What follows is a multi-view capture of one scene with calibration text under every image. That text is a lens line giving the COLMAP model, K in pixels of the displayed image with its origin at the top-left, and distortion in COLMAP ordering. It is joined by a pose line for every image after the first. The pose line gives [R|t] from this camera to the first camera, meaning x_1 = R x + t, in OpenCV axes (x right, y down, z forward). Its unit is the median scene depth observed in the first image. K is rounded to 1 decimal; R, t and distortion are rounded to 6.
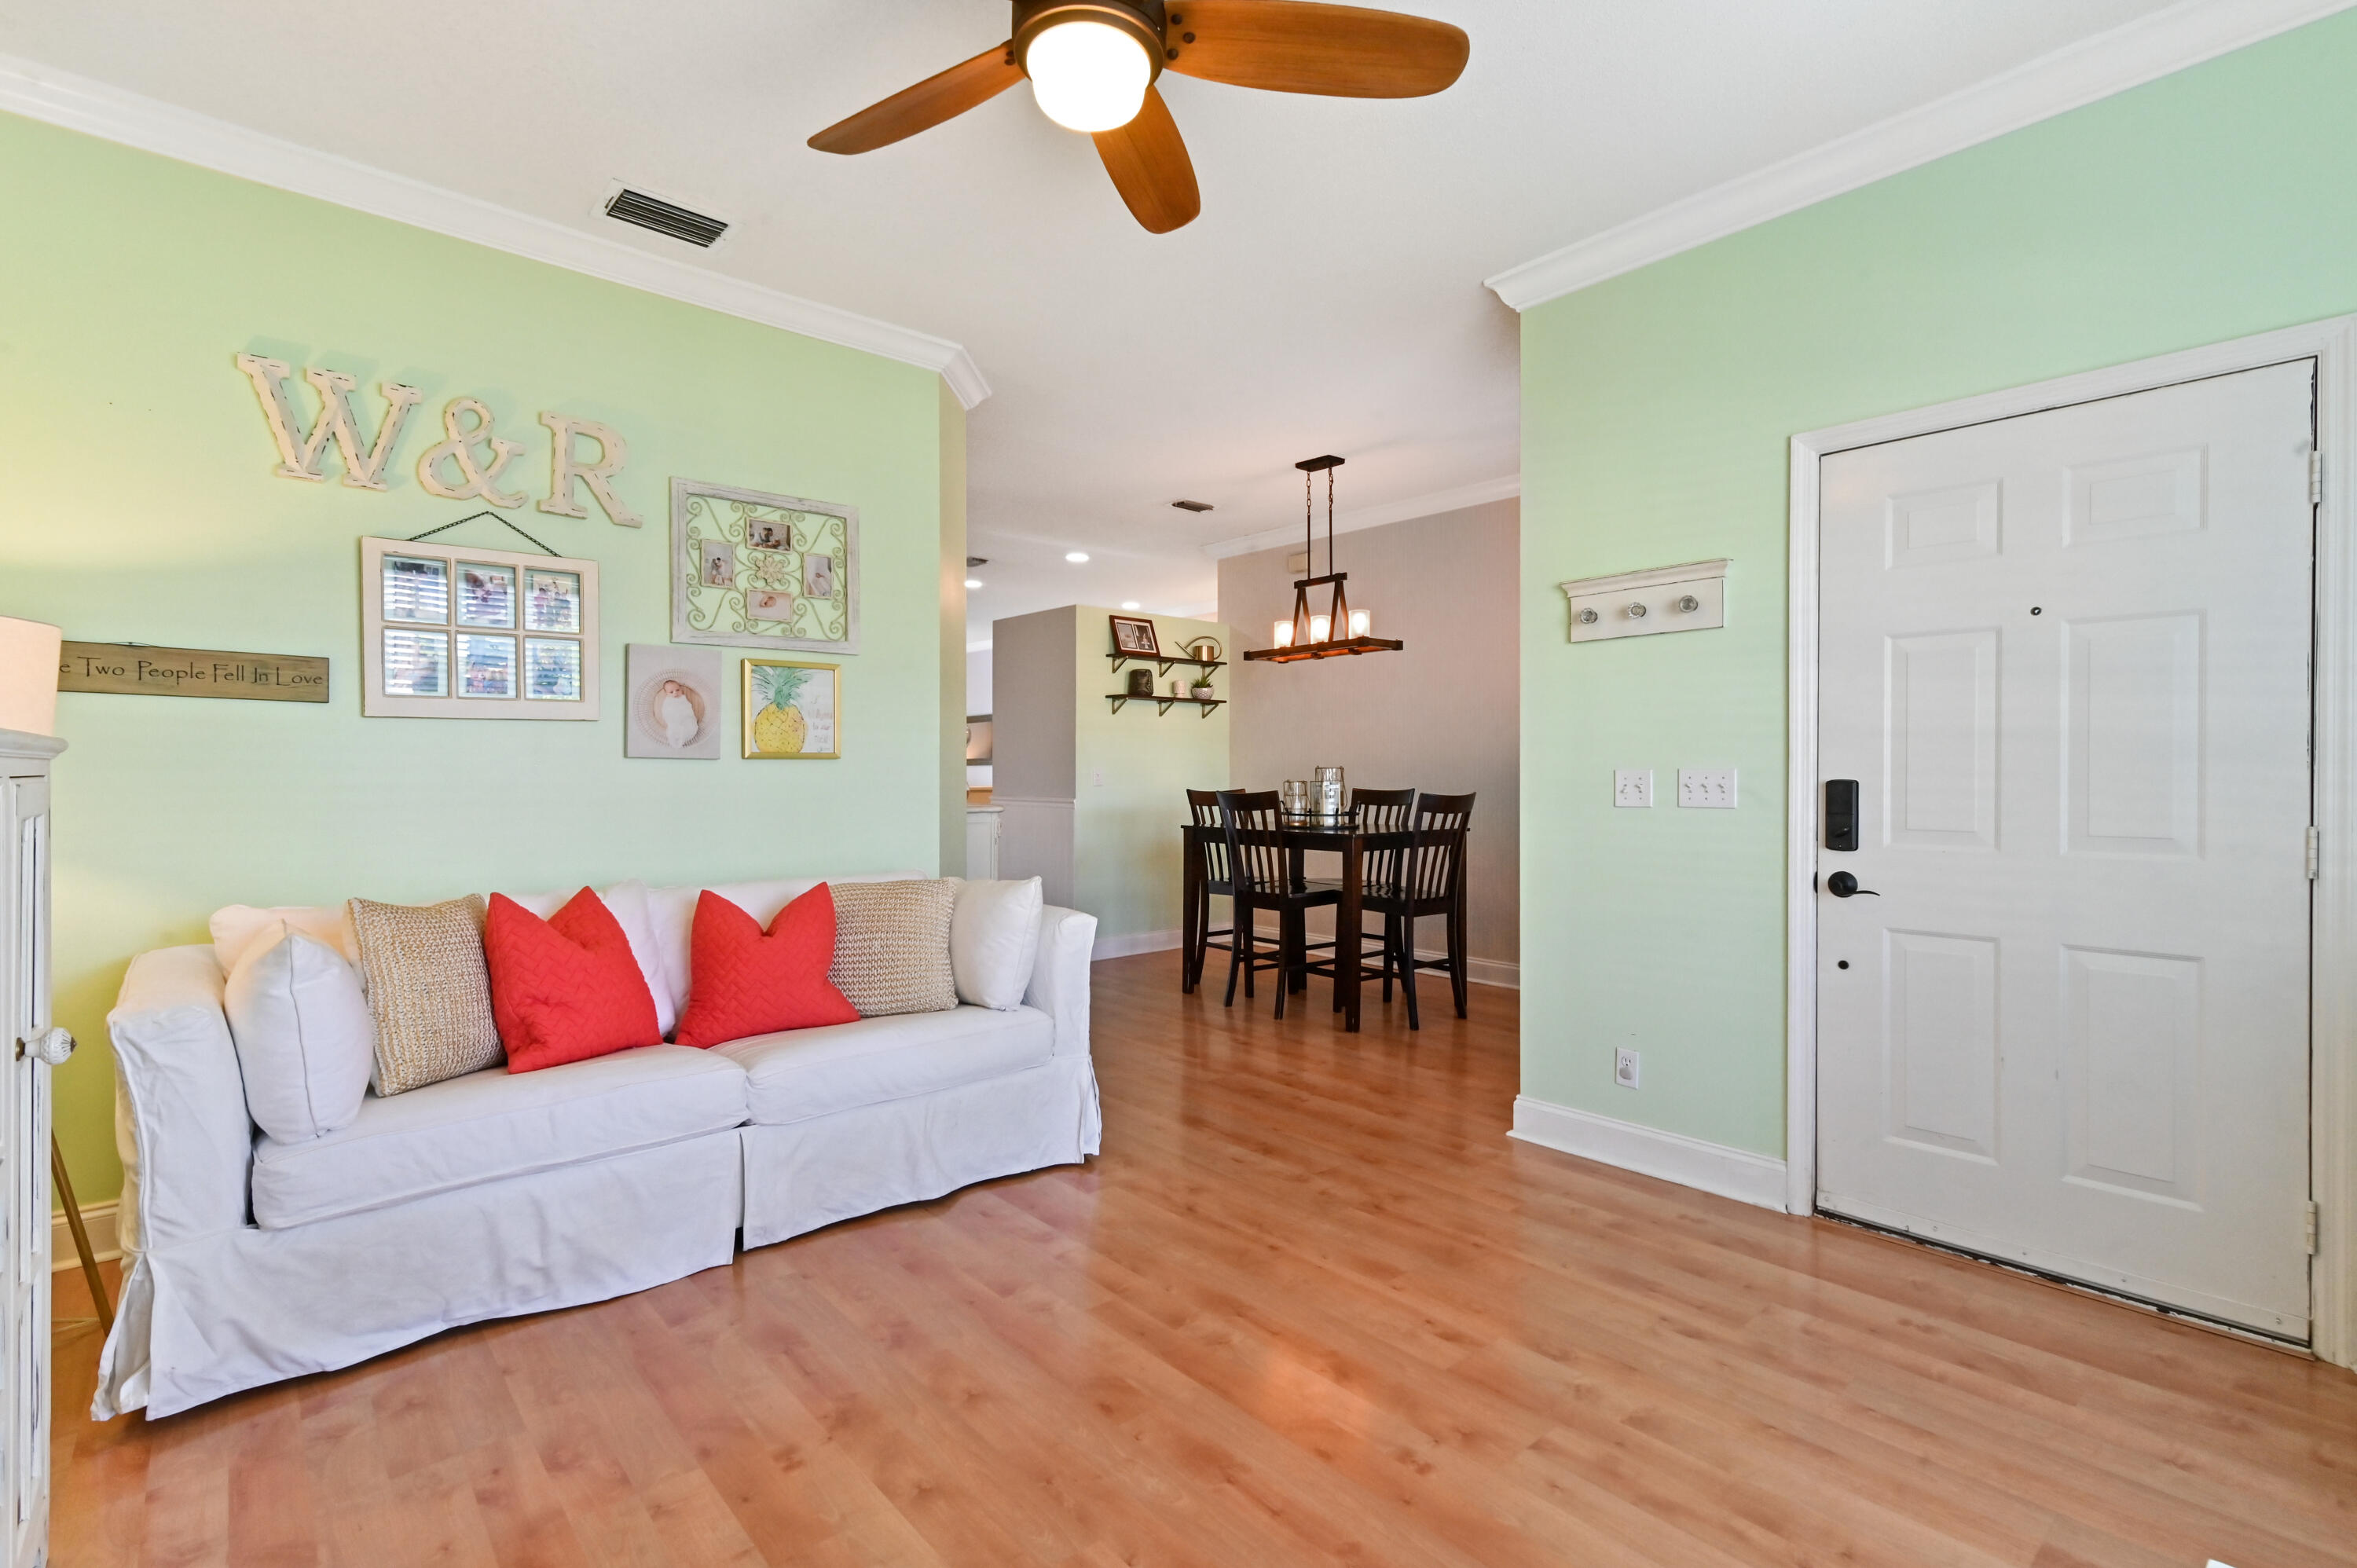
lens RADIAL K [[1081.1, 0, 1181.4], [0, 1081.1, 774.9], [0, 0, 1]] dist [-0.002519, -0.000043]
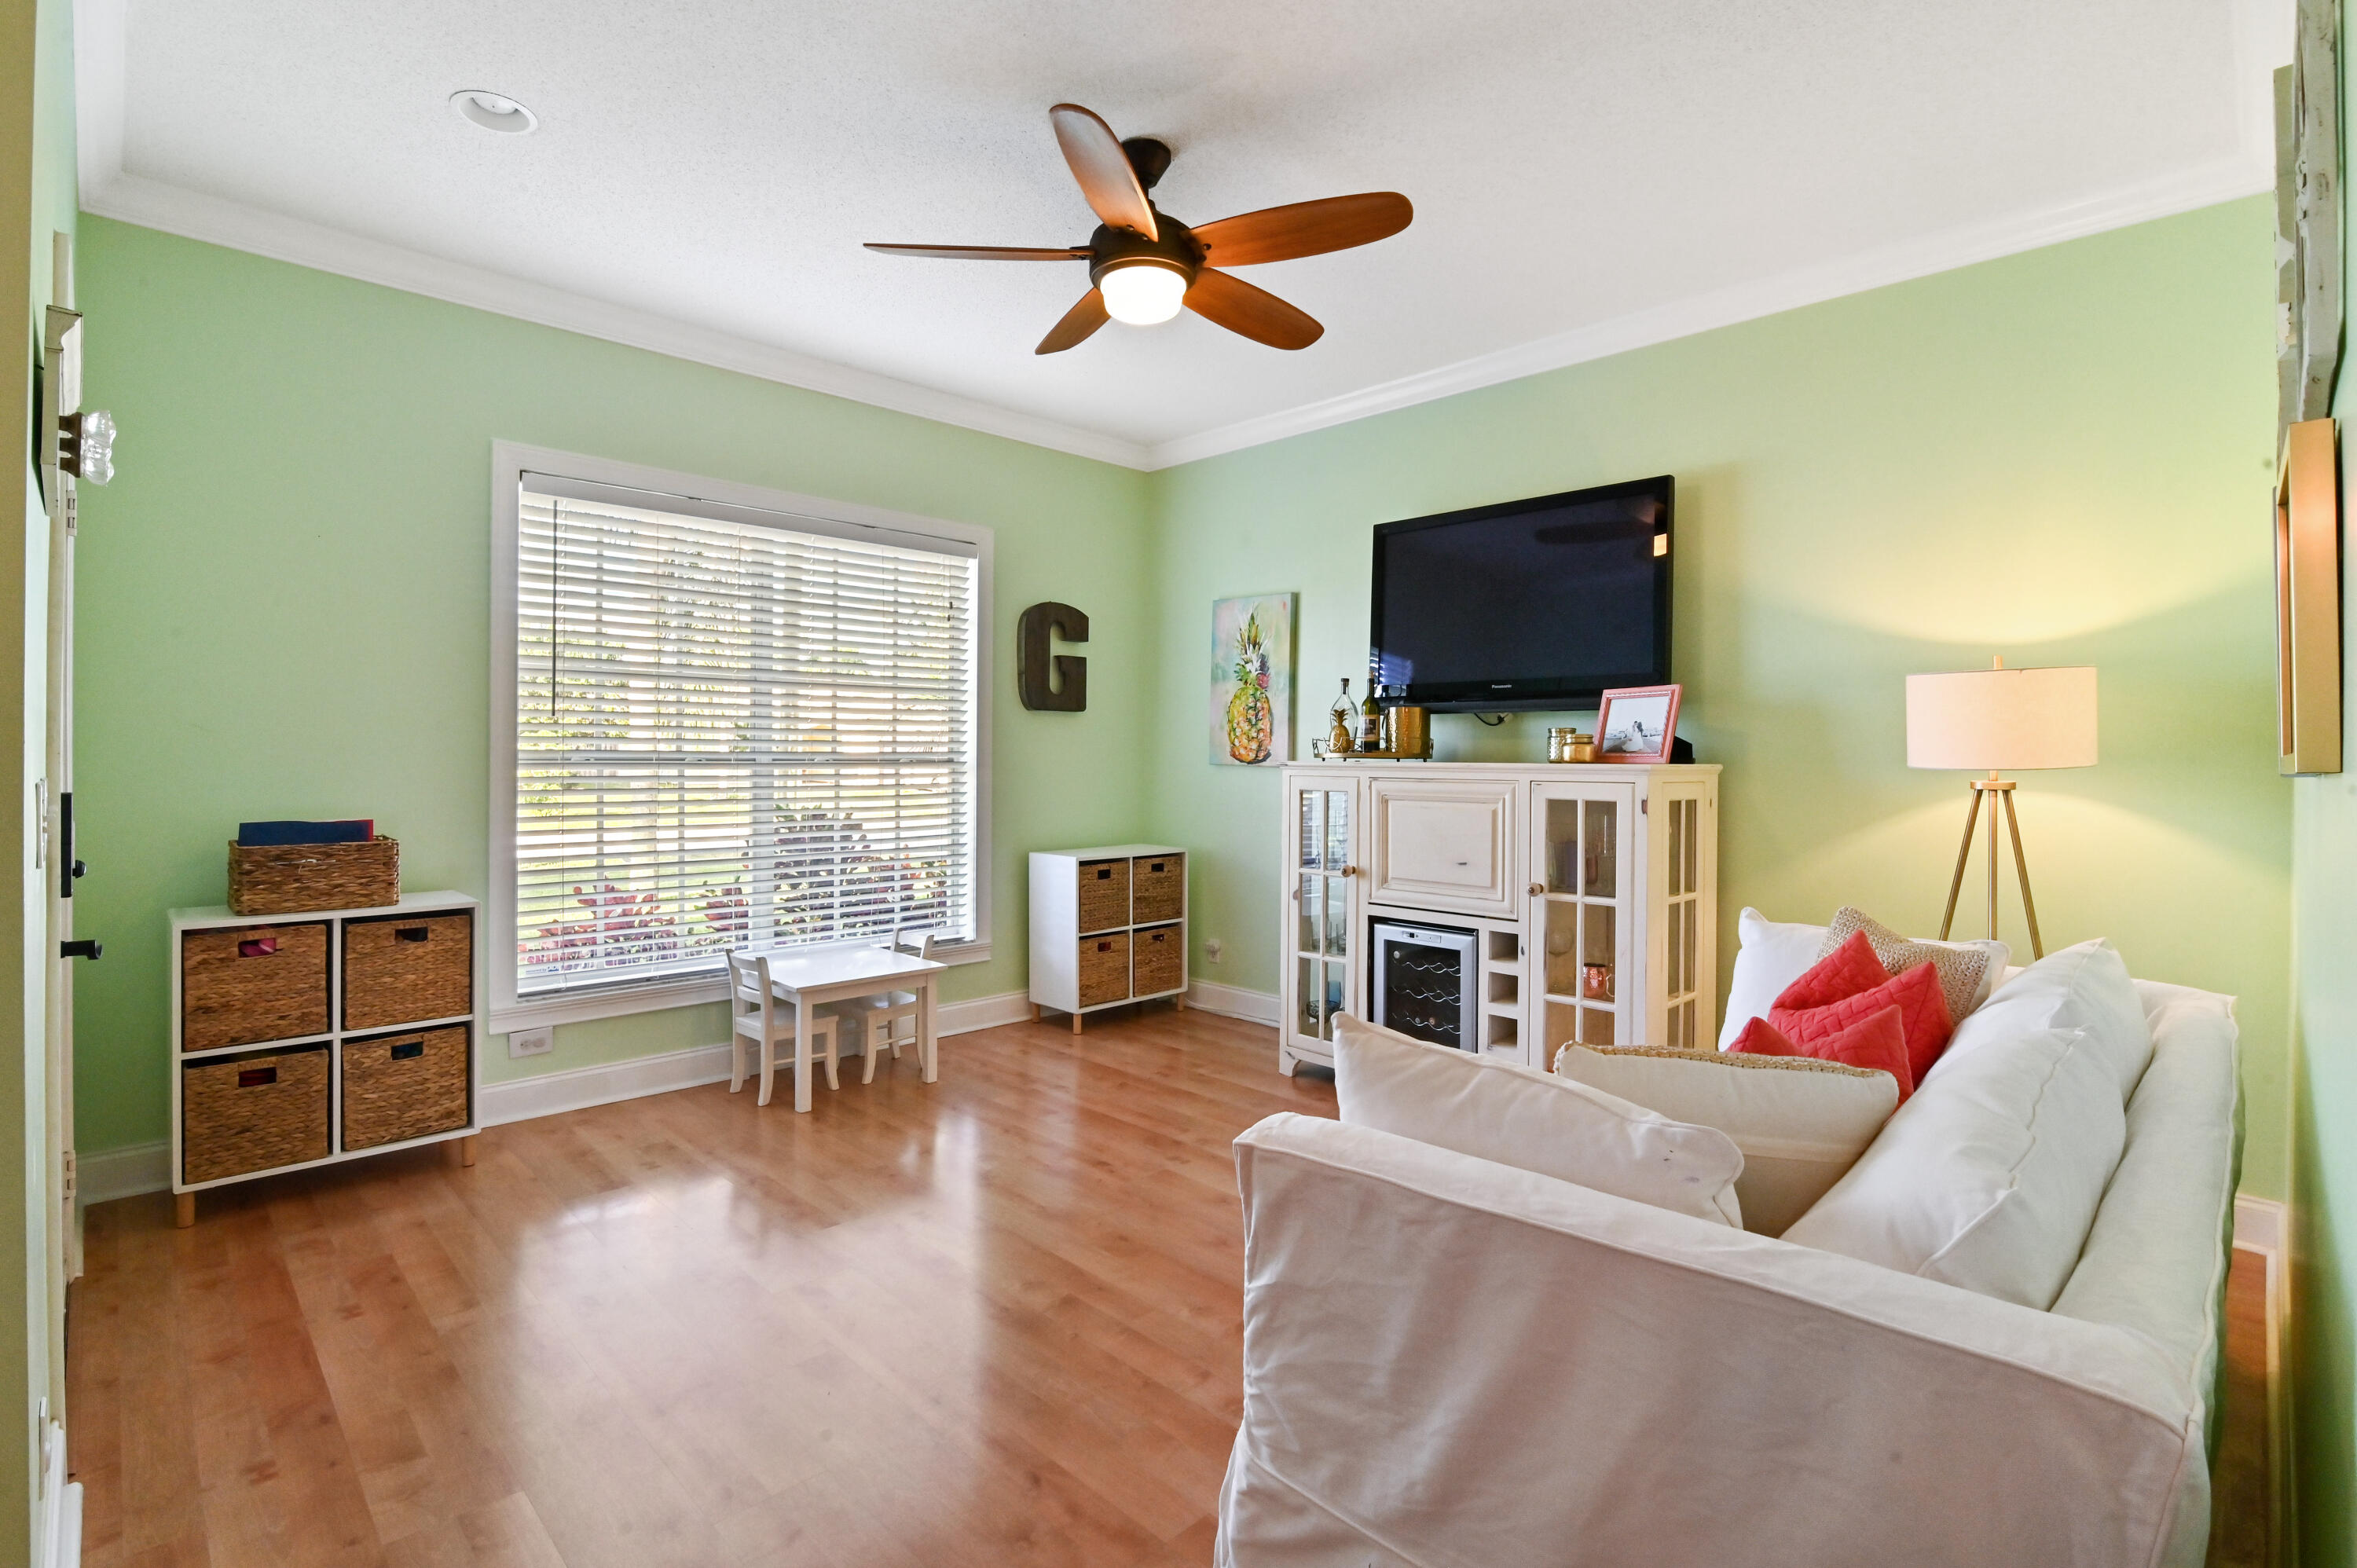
lens RADIAL K [[1093.8, 0, 1177.7], [0, 1093.8, 756.3], [0, 0, 1]] dist [-0.020764, -0.000381]
pose [[-0.997922, -0.007641, -0.063977, -0.012911], [-0.007539, 0.999970, -0.001844, -0.008567], [0.063989, -0.001357, -0.997950, 0.690467]]
